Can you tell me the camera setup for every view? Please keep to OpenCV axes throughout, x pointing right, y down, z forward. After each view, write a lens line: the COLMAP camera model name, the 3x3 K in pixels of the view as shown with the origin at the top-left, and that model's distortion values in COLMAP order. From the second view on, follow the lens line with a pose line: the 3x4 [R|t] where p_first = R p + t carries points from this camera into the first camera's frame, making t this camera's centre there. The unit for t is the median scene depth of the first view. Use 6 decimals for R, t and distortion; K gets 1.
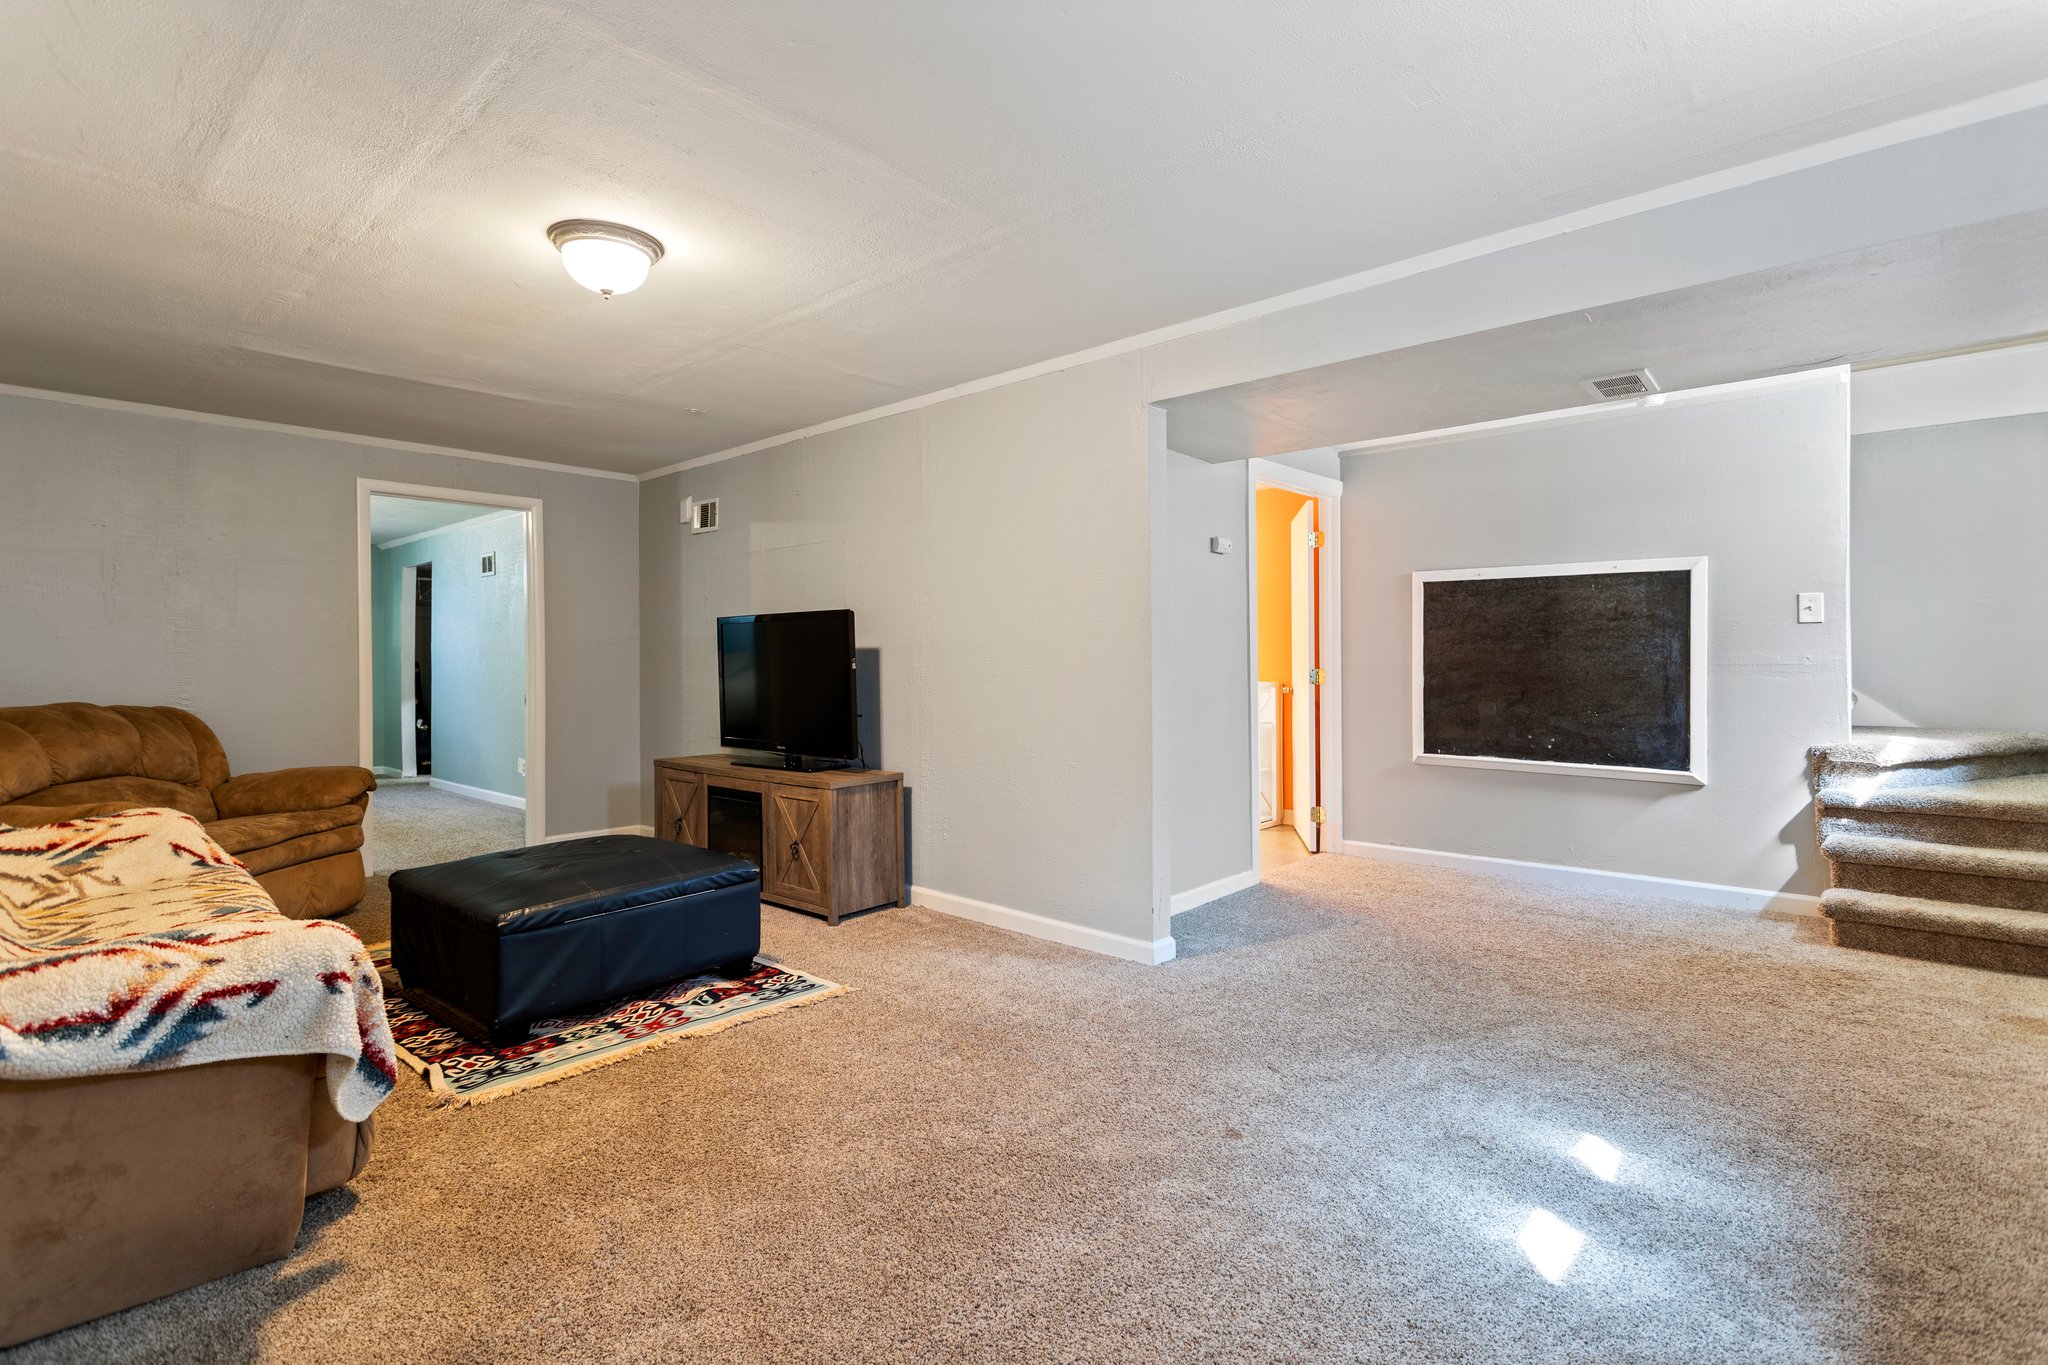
lens RADIAL K [[968.2, 0, 1027.0], [0, 968.2, 648.5], [0, 0, 1]] dist [-0.000181, 0.001928]
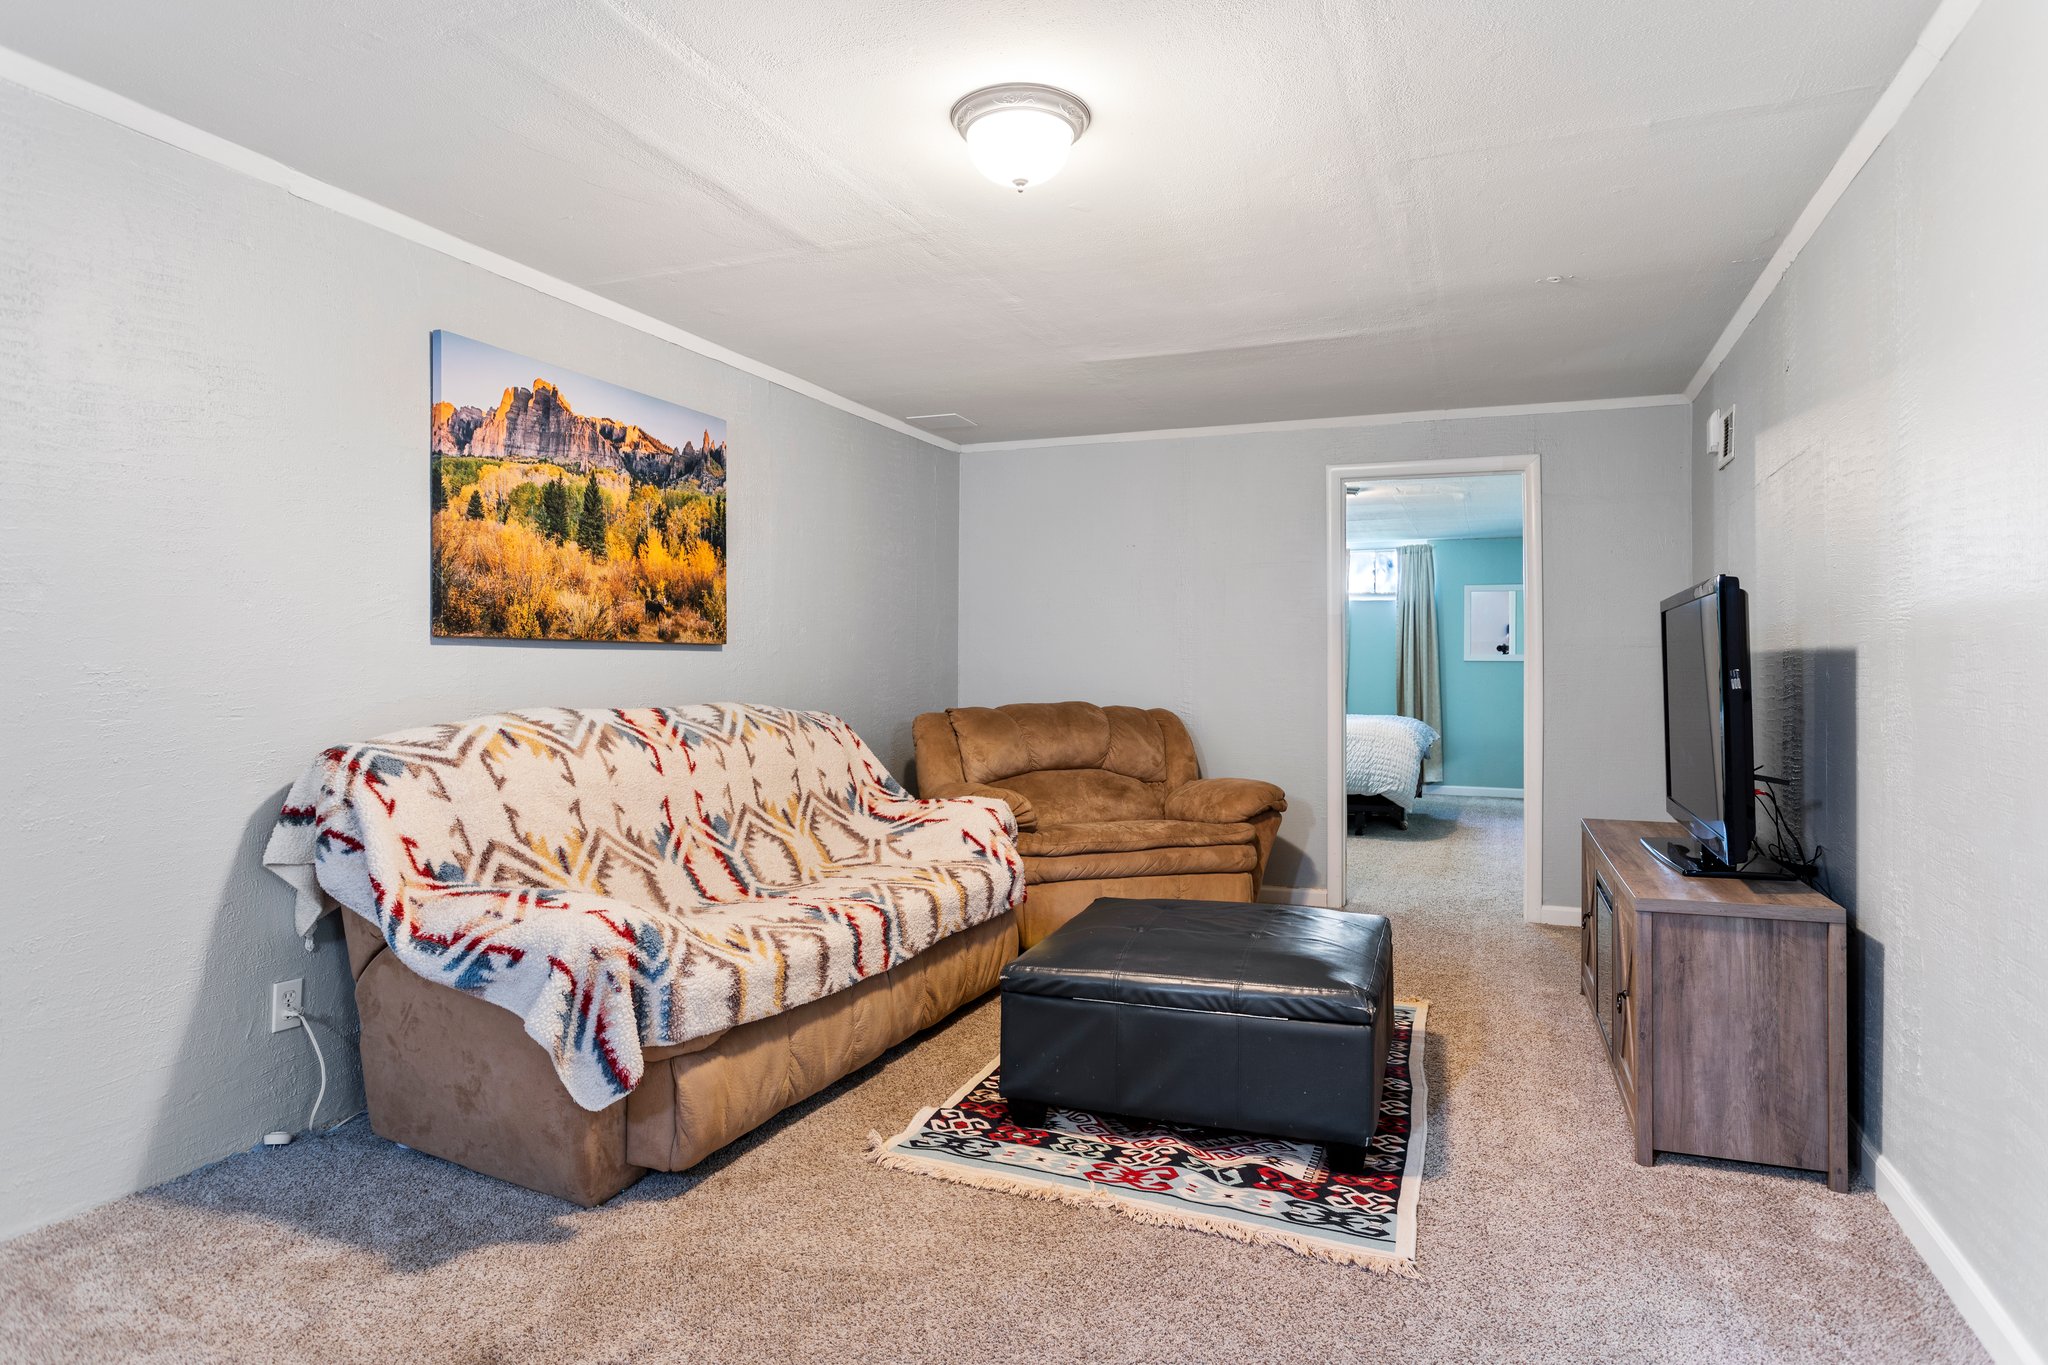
lens RADIAL K [[1148.7, 0, 1030.8], [0, 1148.7, 671.0], [0, 0, 1]] dist [-0.011674, 0.003877]
pose [[0.346175, 0.009093, -0.938126, 0.332632], [0.003113, 0.999936, 0.010841, 0.004559], [0.938165, -0.006673, 0.346125, 0.553247]]
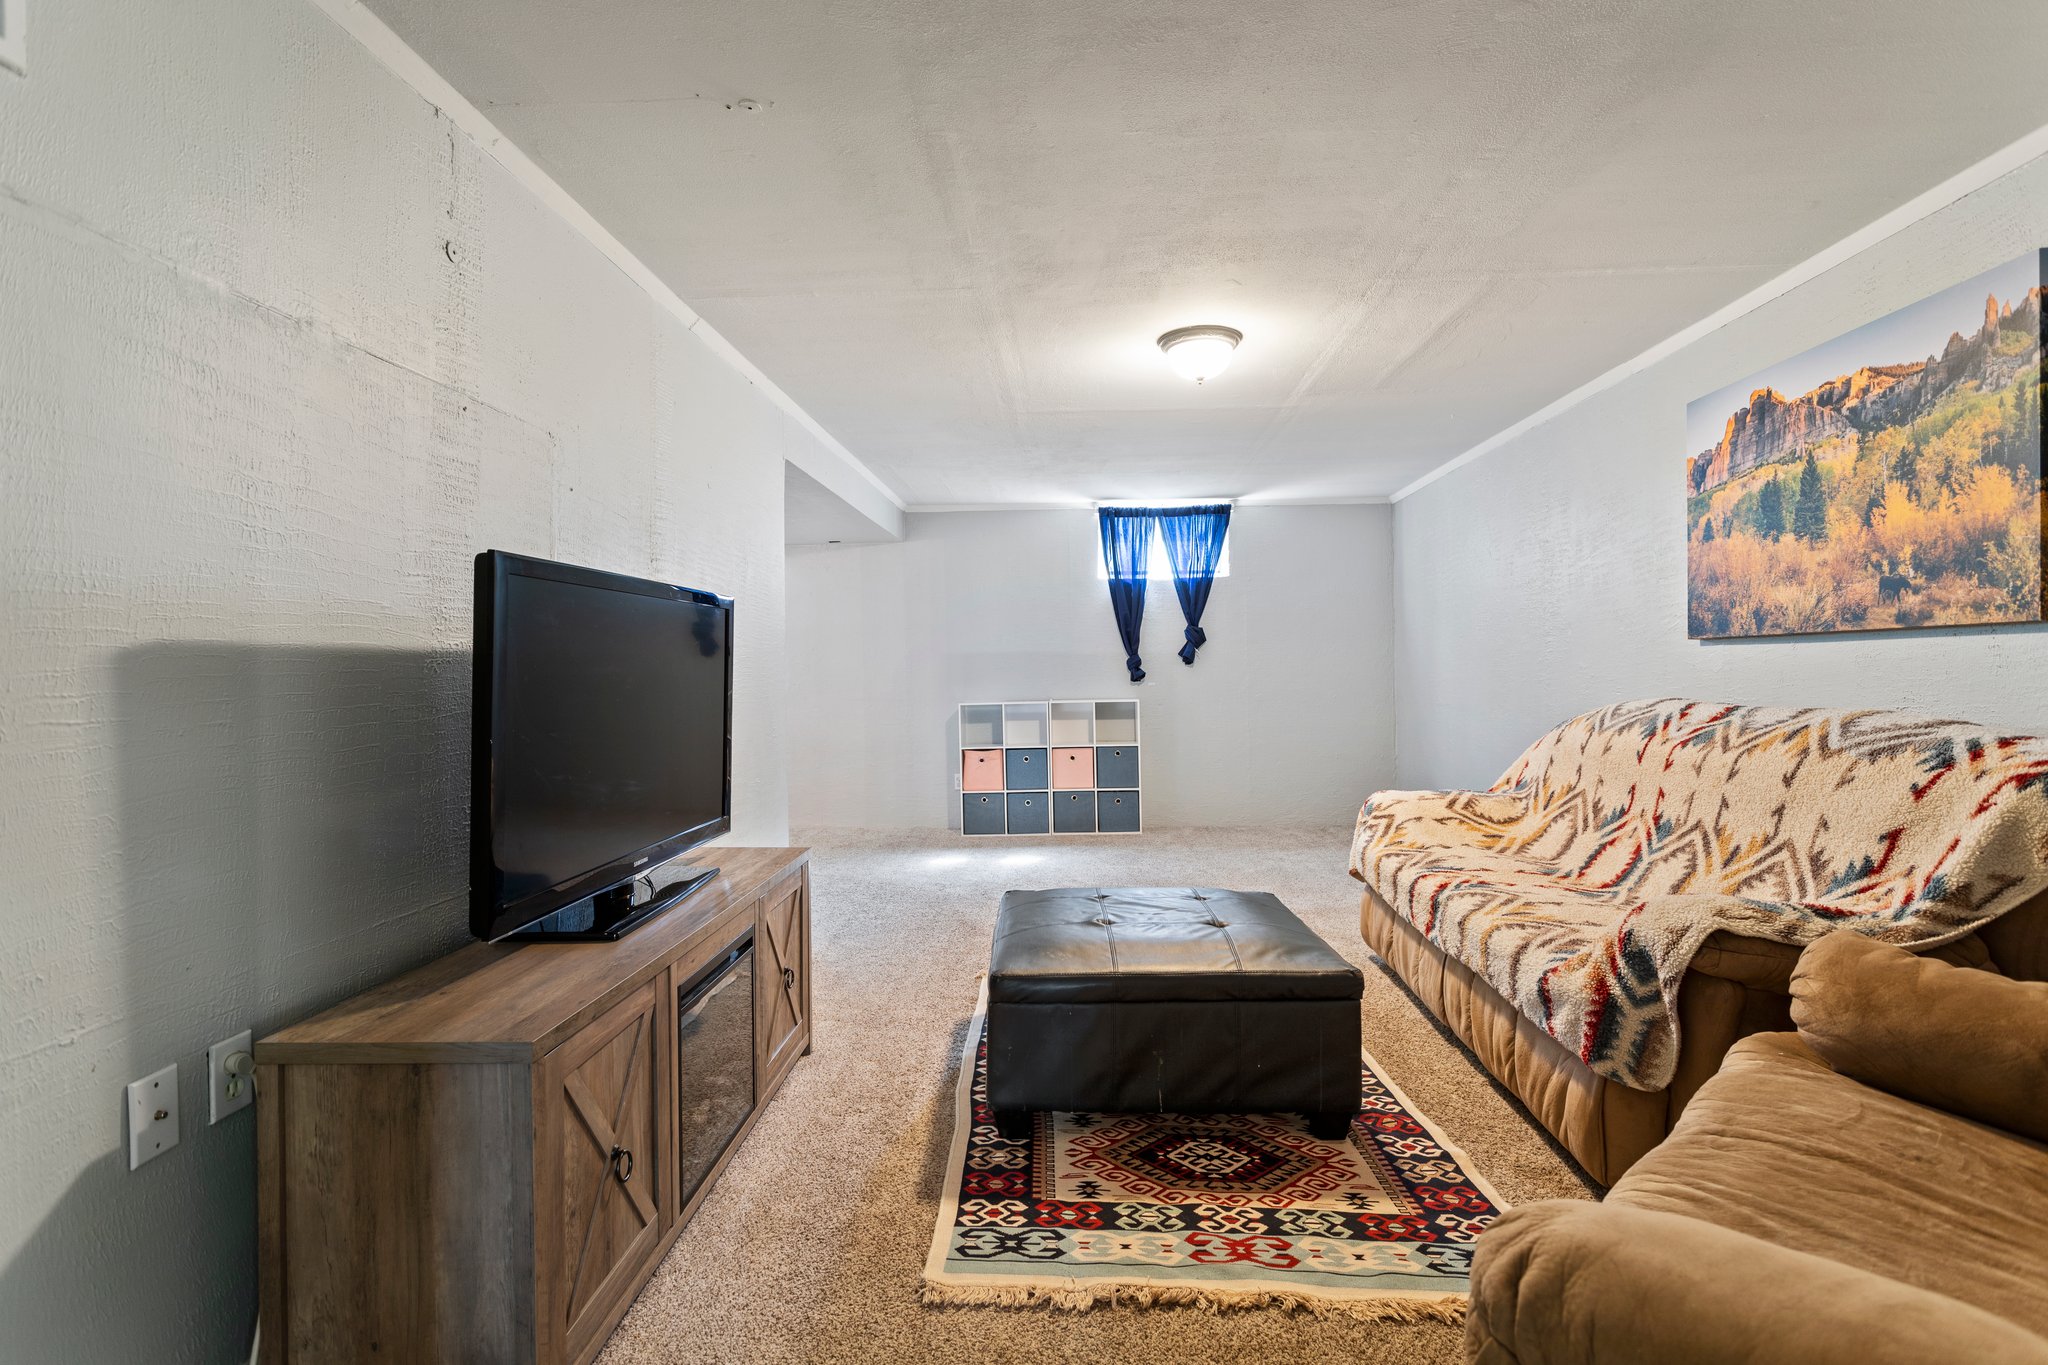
lens RADIAL K [[968.2, 0, 1031.2], [0, 968.2, 667.8], [0, 0, 1]] dist [-0.000181, 0.001928]
pose [[-0.634080, 0.014601, 0.773130, -1.019980], [0.007541, 0.999891, -0.012699, 0.021828], [-0.773231, -0.002222, -0.634121, 1.584191]]
